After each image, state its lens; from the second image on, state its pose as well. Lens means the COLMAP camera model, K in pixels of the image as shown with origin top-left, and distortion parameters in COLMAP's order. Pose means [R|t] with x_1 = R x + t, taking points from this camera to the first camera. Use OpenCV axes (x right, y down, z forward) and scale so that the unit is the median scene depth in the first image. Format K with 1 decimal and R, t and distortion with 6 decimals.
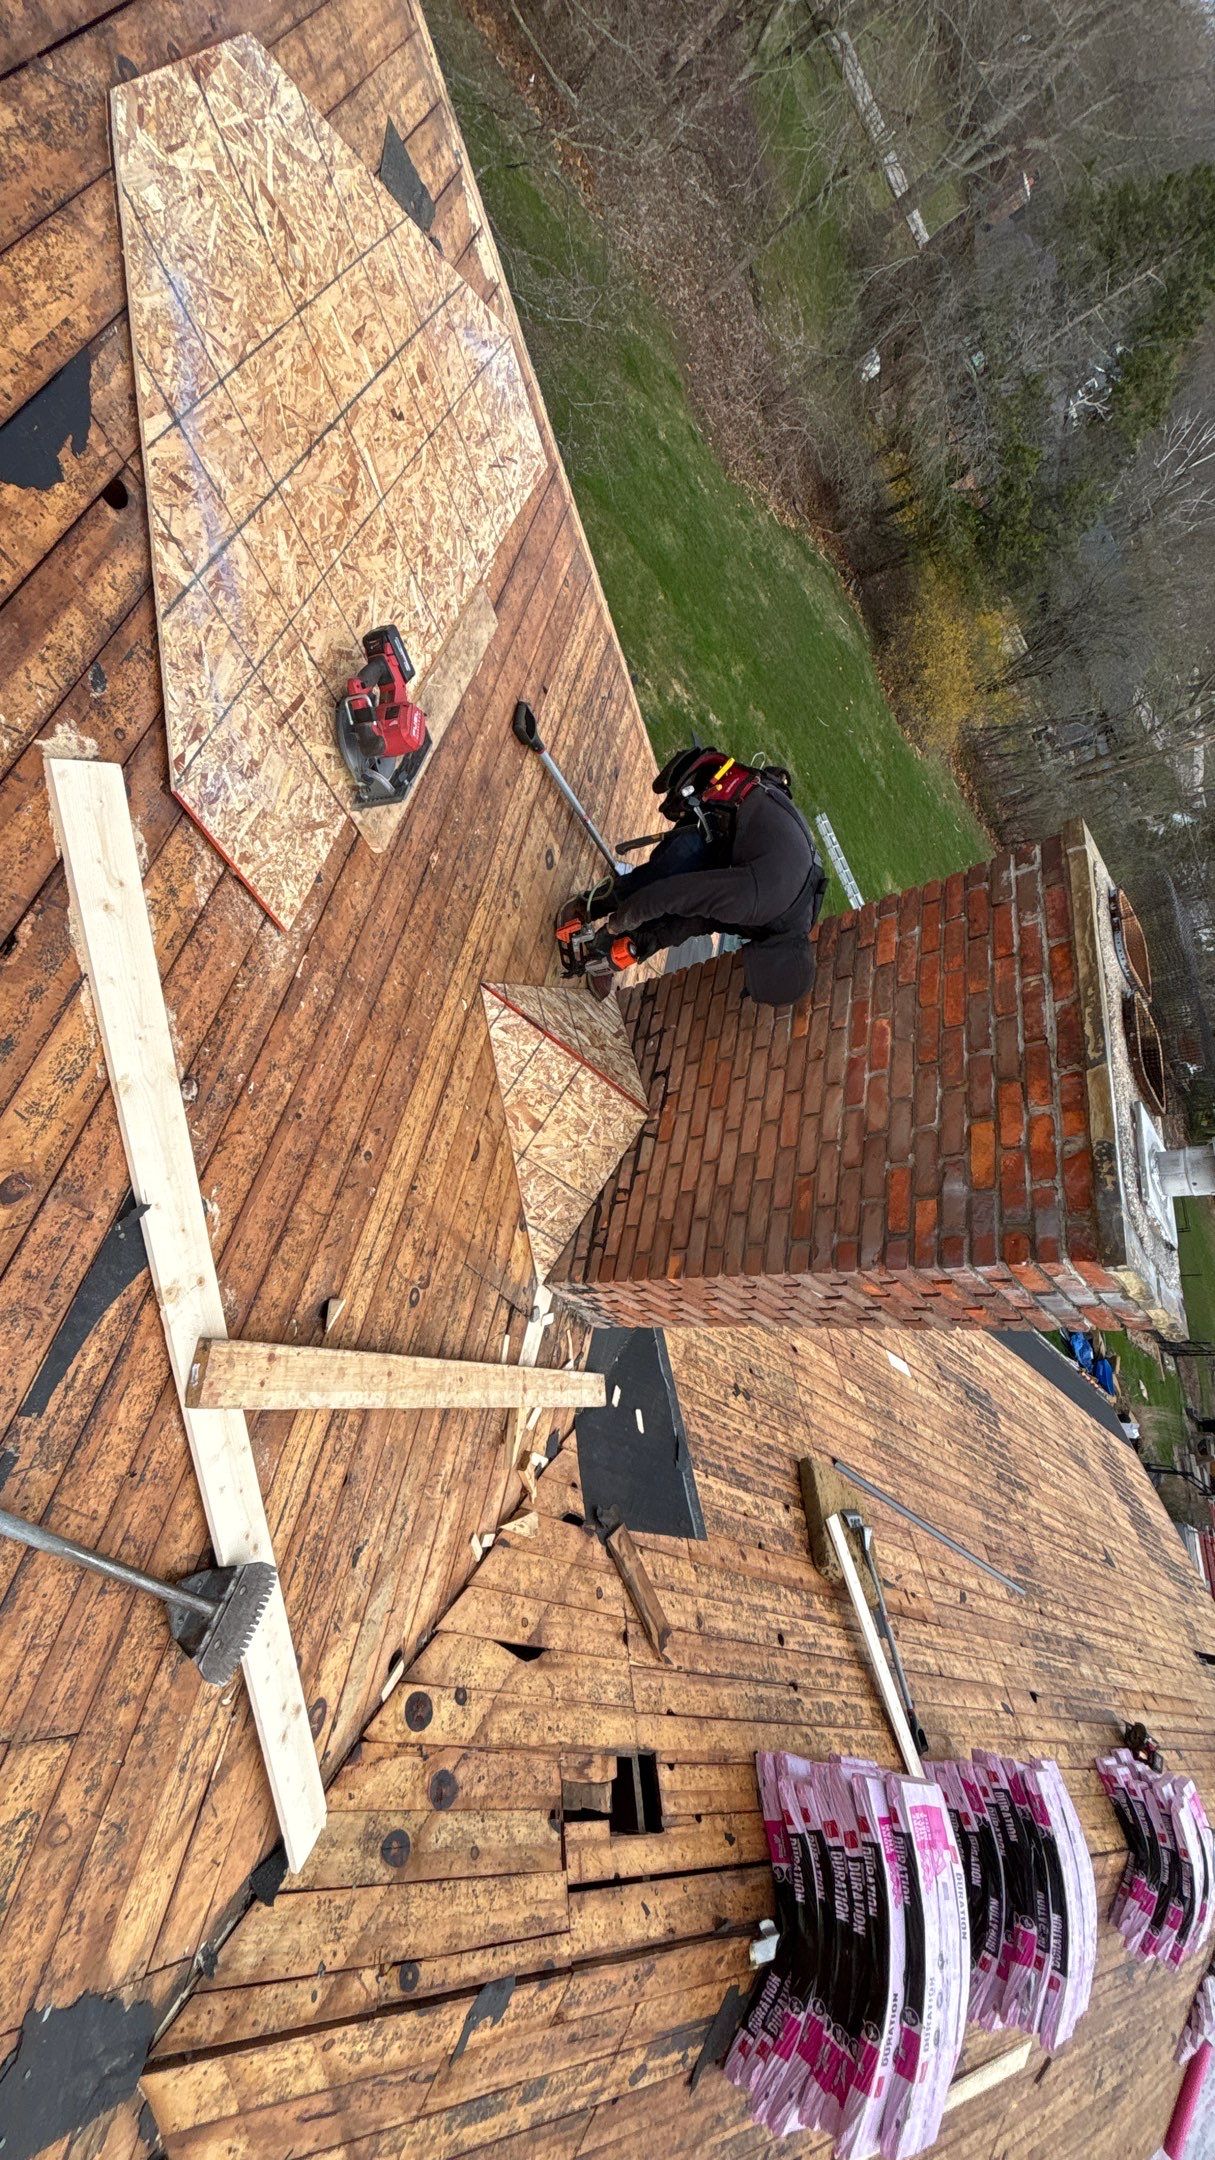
lens RADIAL K [[857.8, 0, 605.4], [0, 857.8, 1080.5], [0, 0, 1]] dist [0.003096, 0.000373]
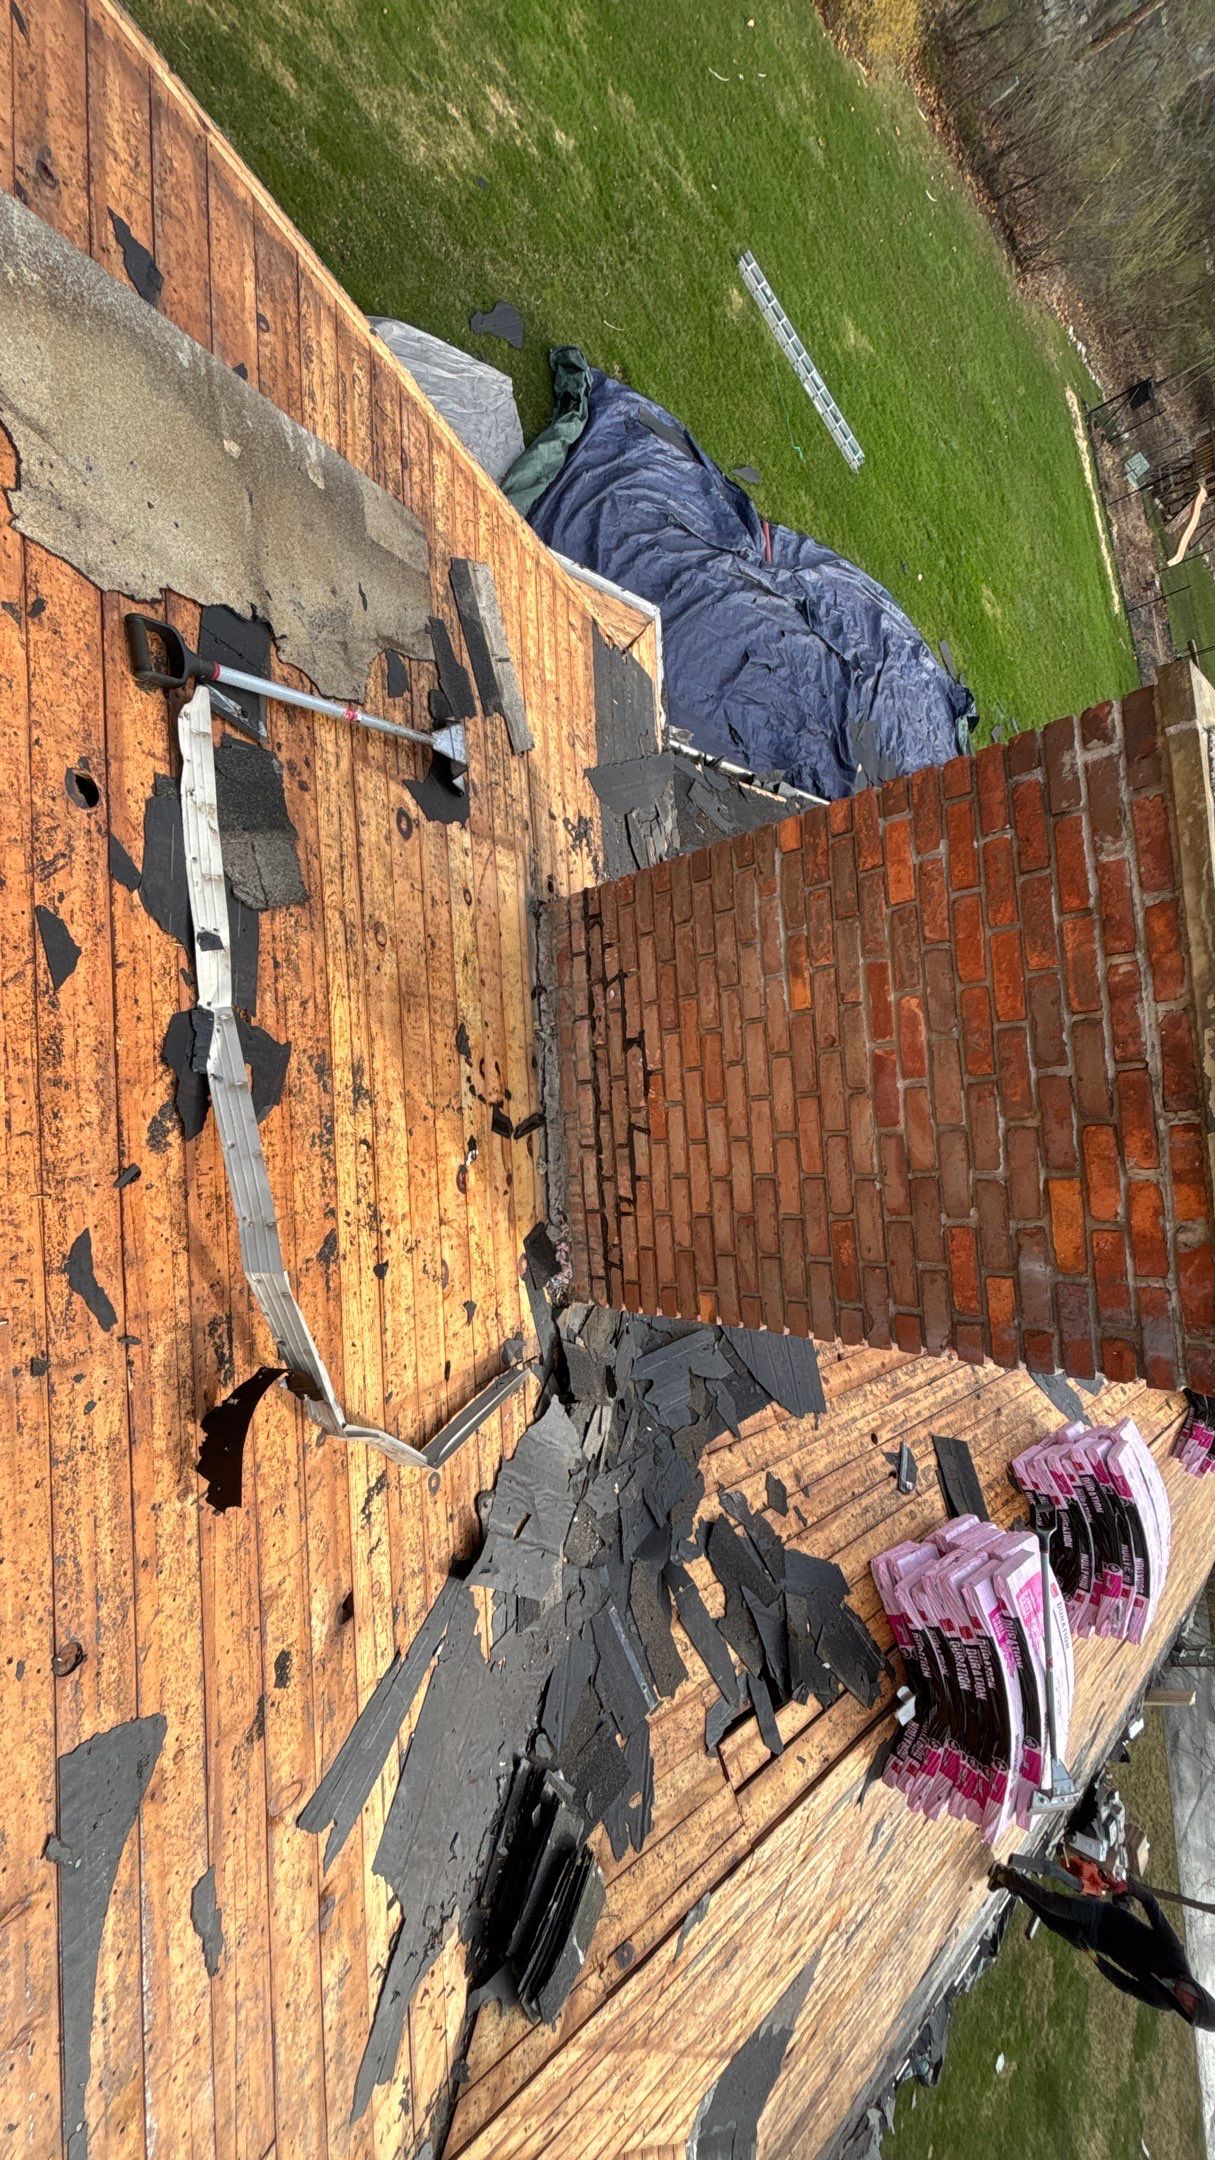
lens RADIAL K [[902.6, 0, 608.0], [0, 902.6, 1077.7], [0, 0, 1]] dist [-0.002167, 0.000288]
pose [[0.964356, -0.256601, -0.064594, 0.100051], [0.259633, 0.870495, 0.418126, -0.383135], [-0.051063, -0.419993, 0.906089, 0.269300]]
